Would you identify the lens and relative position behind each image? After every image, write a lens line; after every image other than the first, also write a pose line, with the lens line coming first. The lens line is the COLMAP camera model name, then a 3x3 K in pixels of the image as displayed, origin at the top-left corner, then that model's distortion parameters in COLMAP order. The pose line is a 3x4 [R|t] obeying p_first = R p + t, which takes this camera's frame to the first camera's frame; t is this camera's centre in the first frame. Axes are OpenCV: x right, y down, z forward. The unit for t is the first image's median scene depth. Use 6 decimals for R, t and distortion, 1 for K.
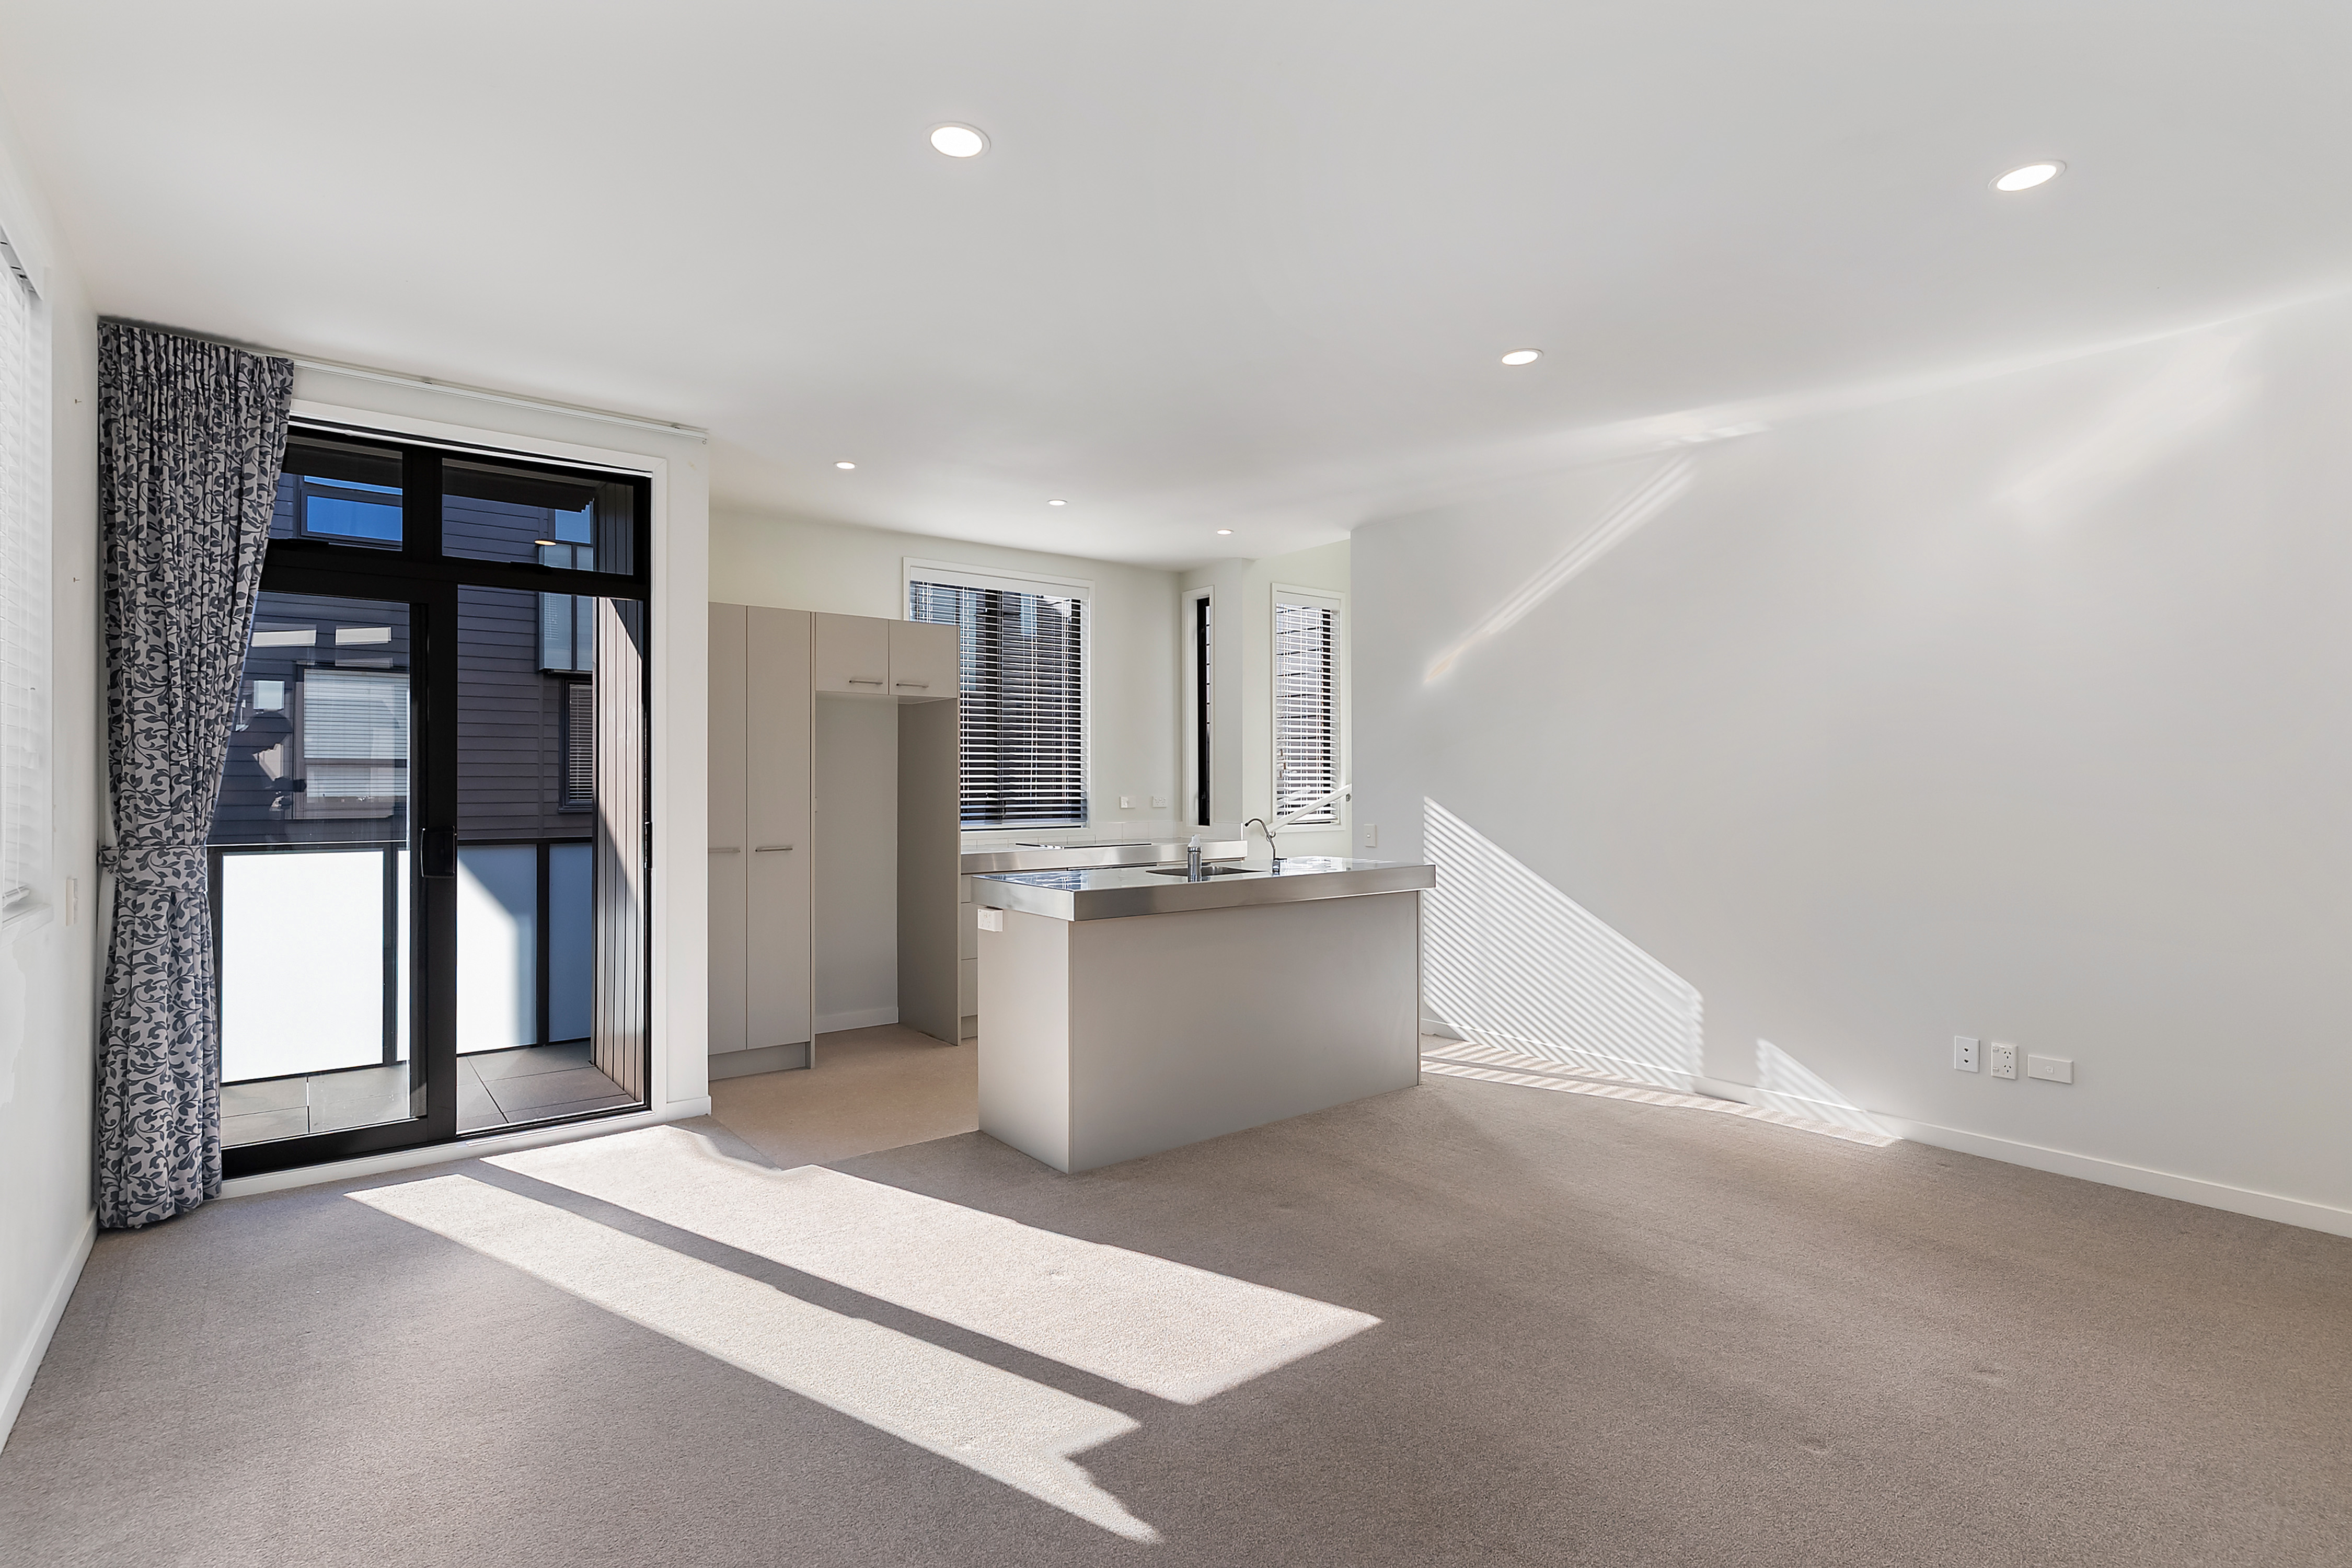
lens RADIAL K [[1110.1, 0, 1167.2], [0, 1110.1, 841.6], [0, 0, 1]] dist [-0.000748, -0.026425]
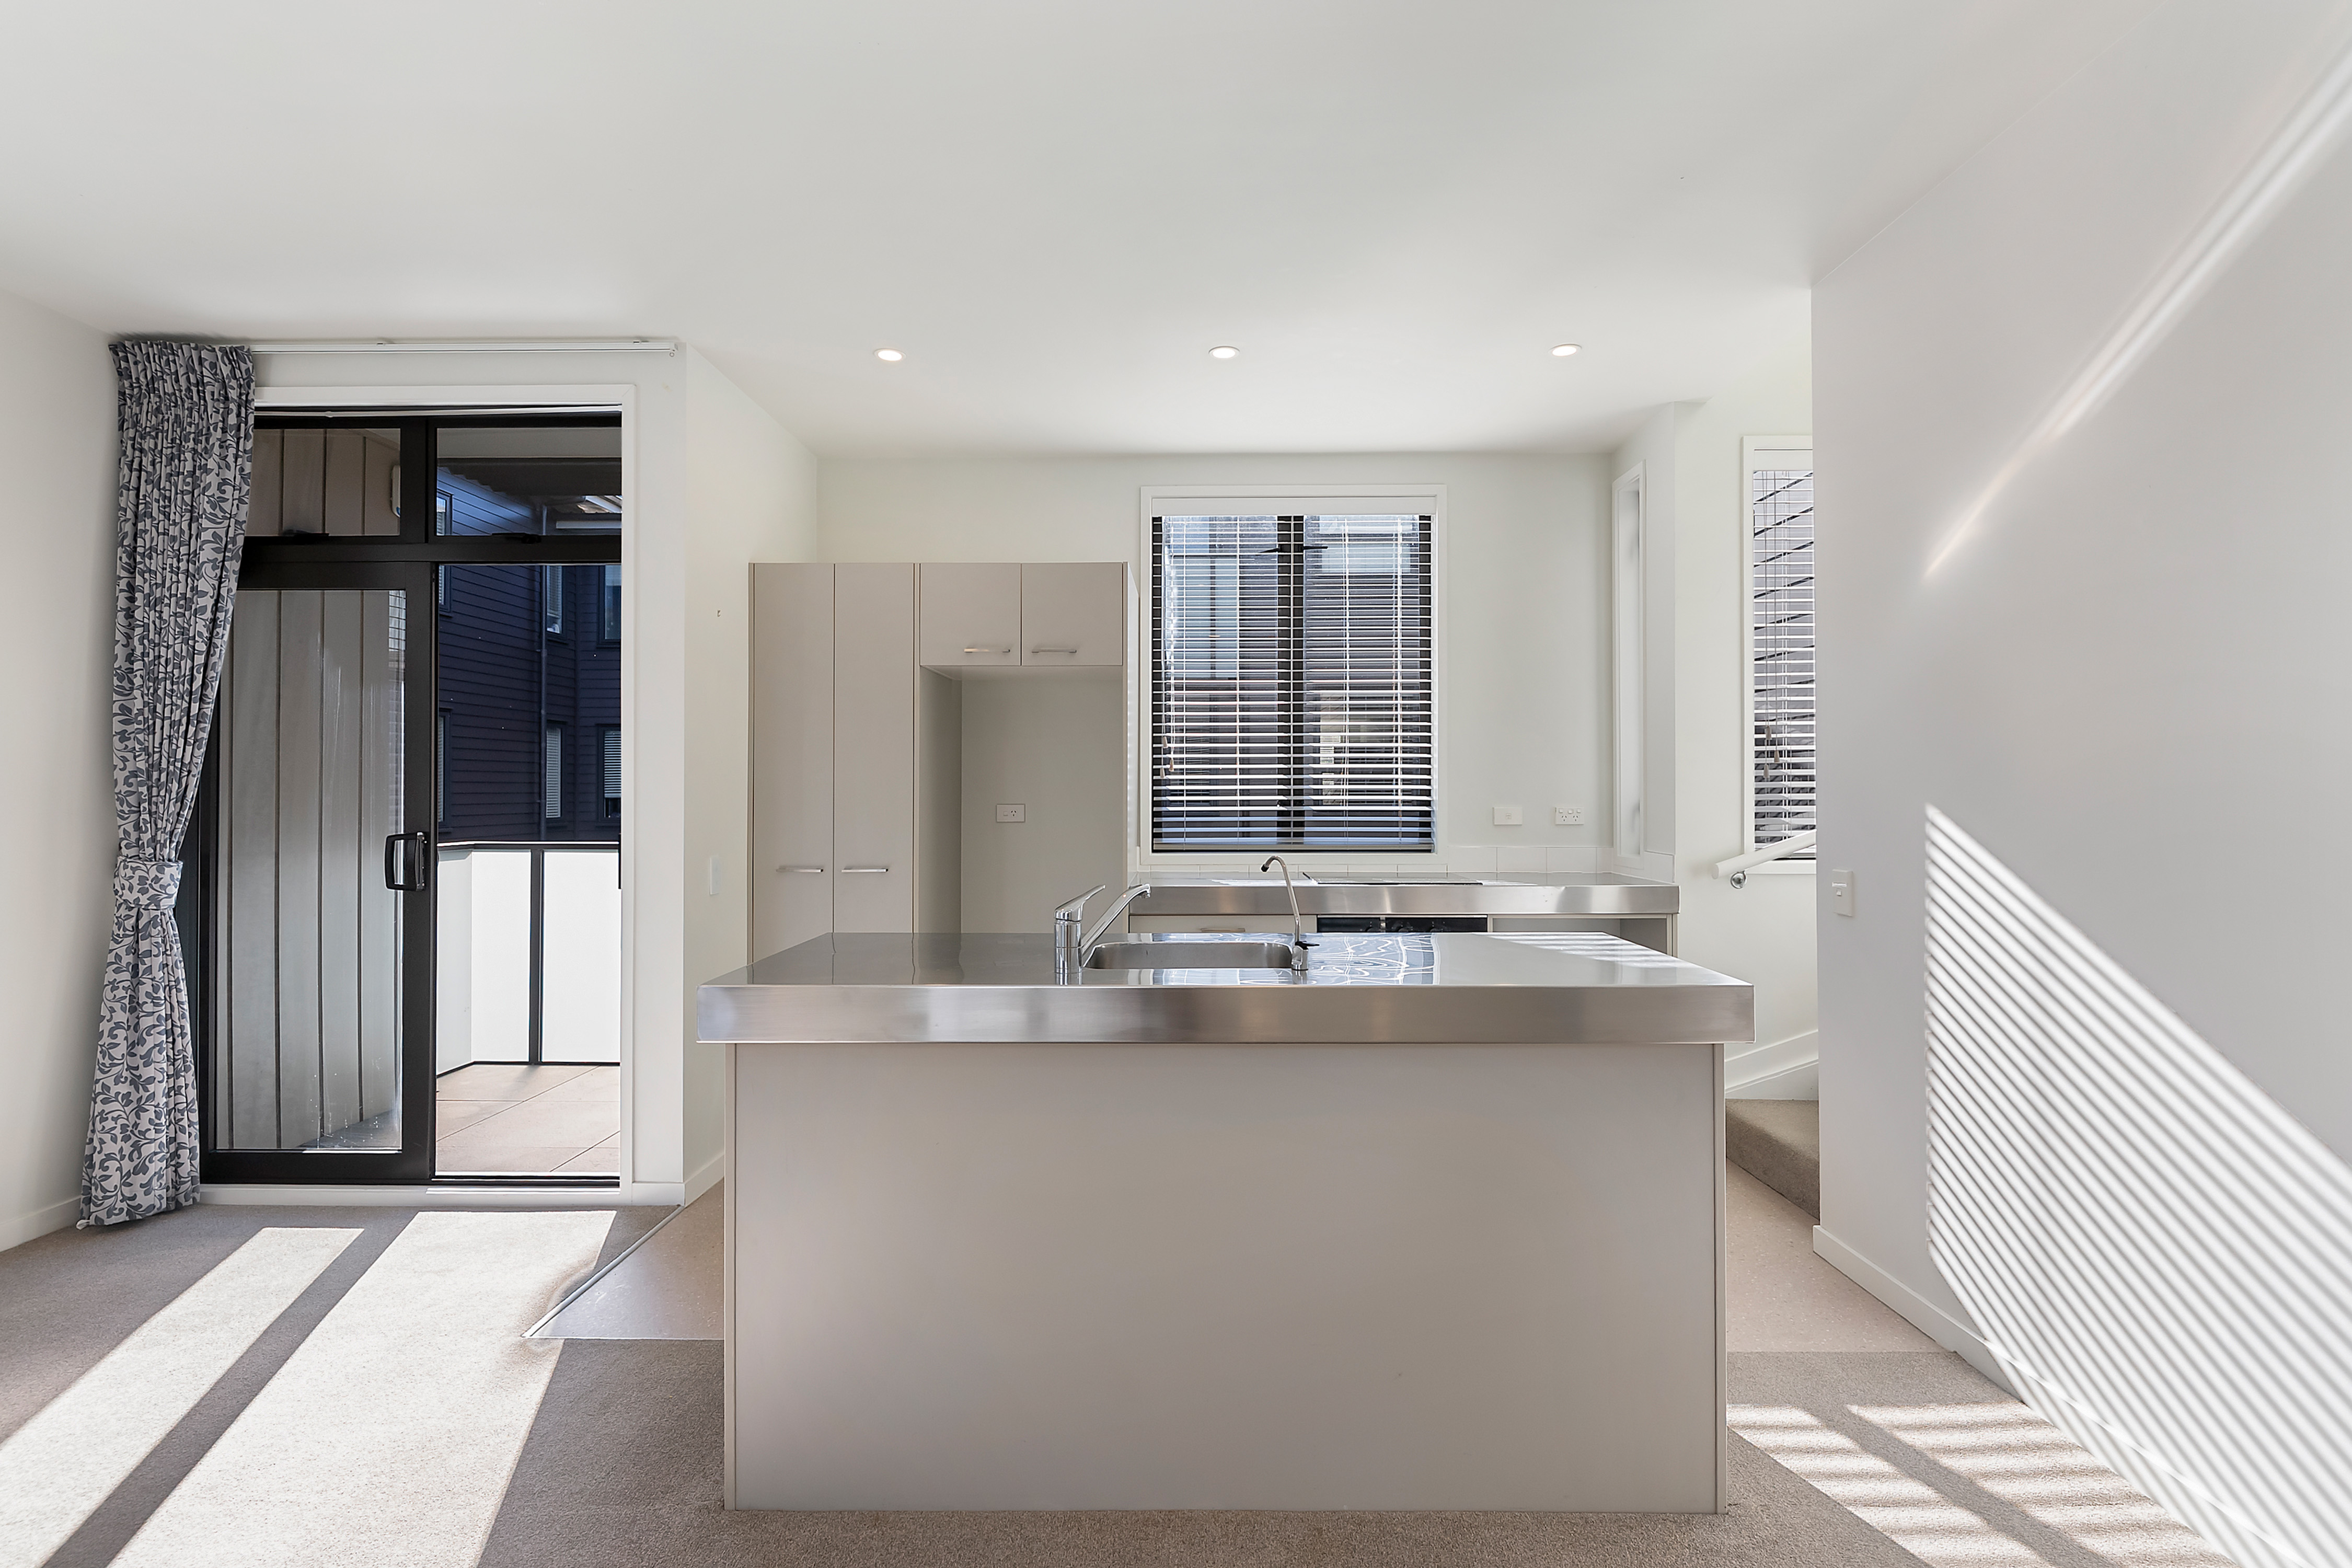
lens RADIAL K [[1131.7, 0, 1186.1], [0, 1131.7, 800.7], [0, 0, 1]] dist [0.017785, -0.012423]
pose [[0.778819, -0.001422, -0.627247, 0.481007], [-0.030162, 0.998756, -0.039715, -0.025231], [0.626523, 0.049850, 0.777807, 0.764660]]
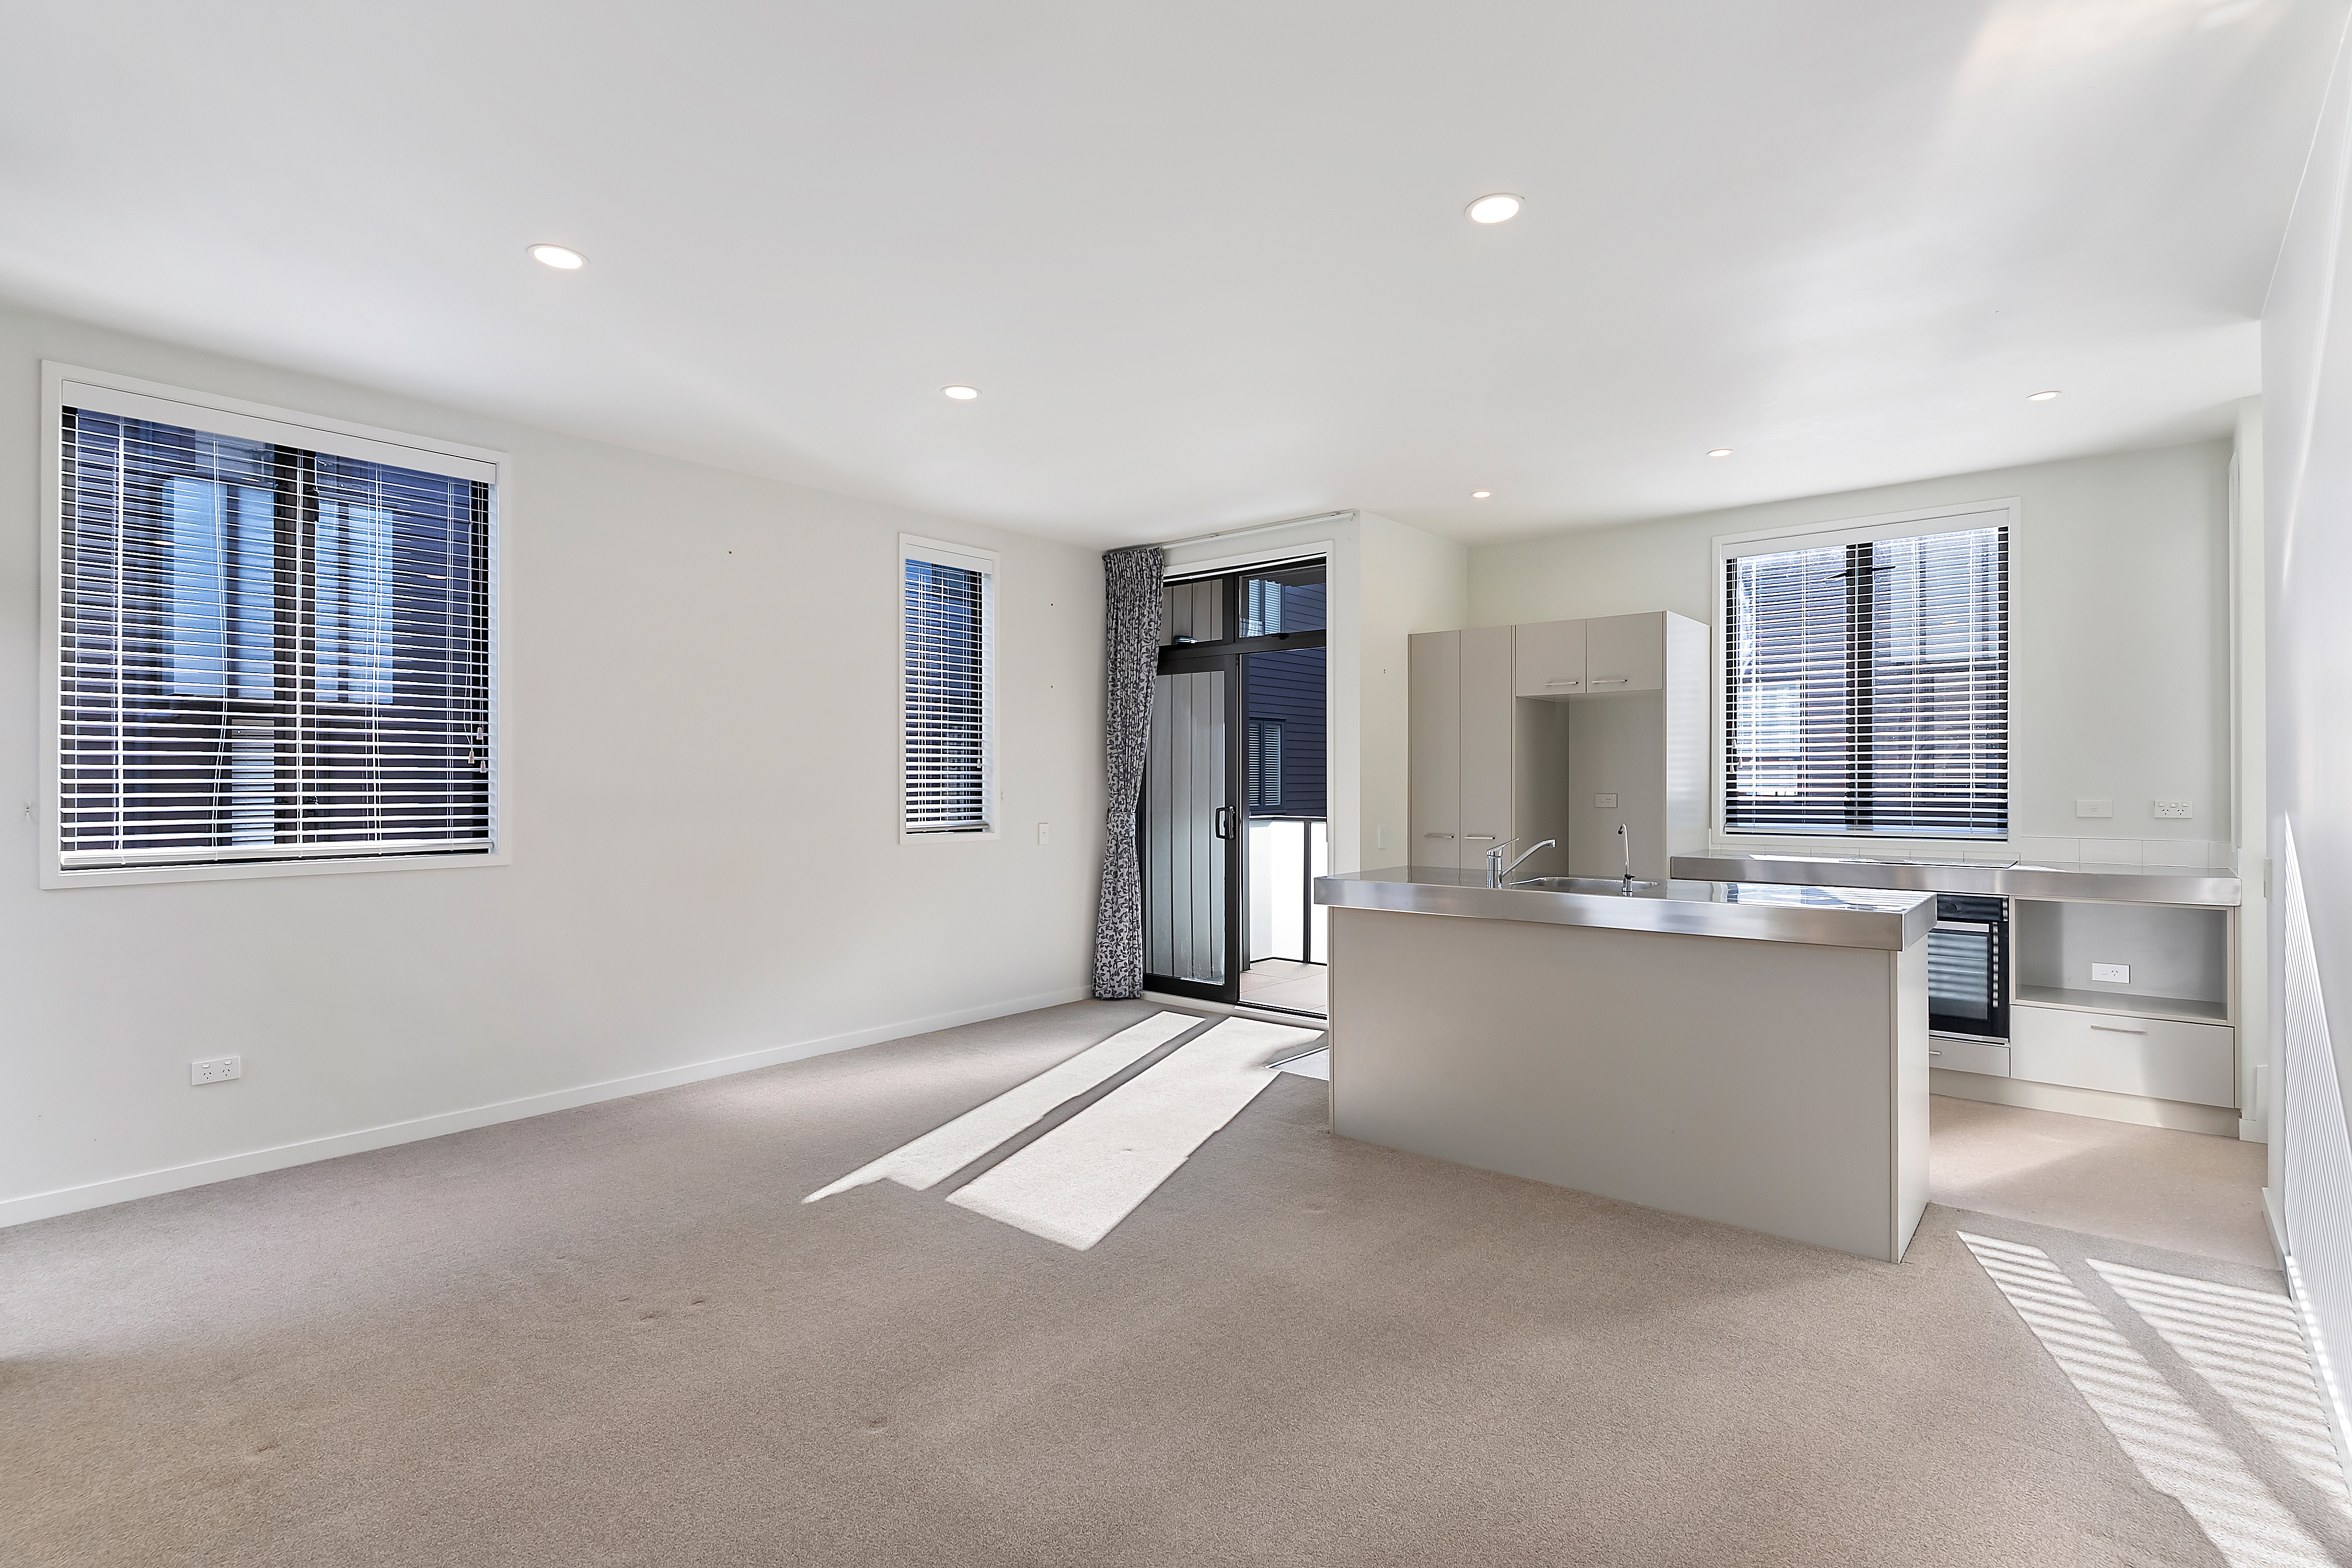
lens RADIAL K [[1131.7, 0, 1186.1], [0, 1131.7, 800.7], [0, 0, 1]] dist [0.017785, -0.012423]
pose [[0.213446, 0.010602, -0.976897, 1.066786], [-0.054031, 0.998539, -0.000968, -0.020330], [0.975460, 0.052989, 0.213707, 0.667467]]
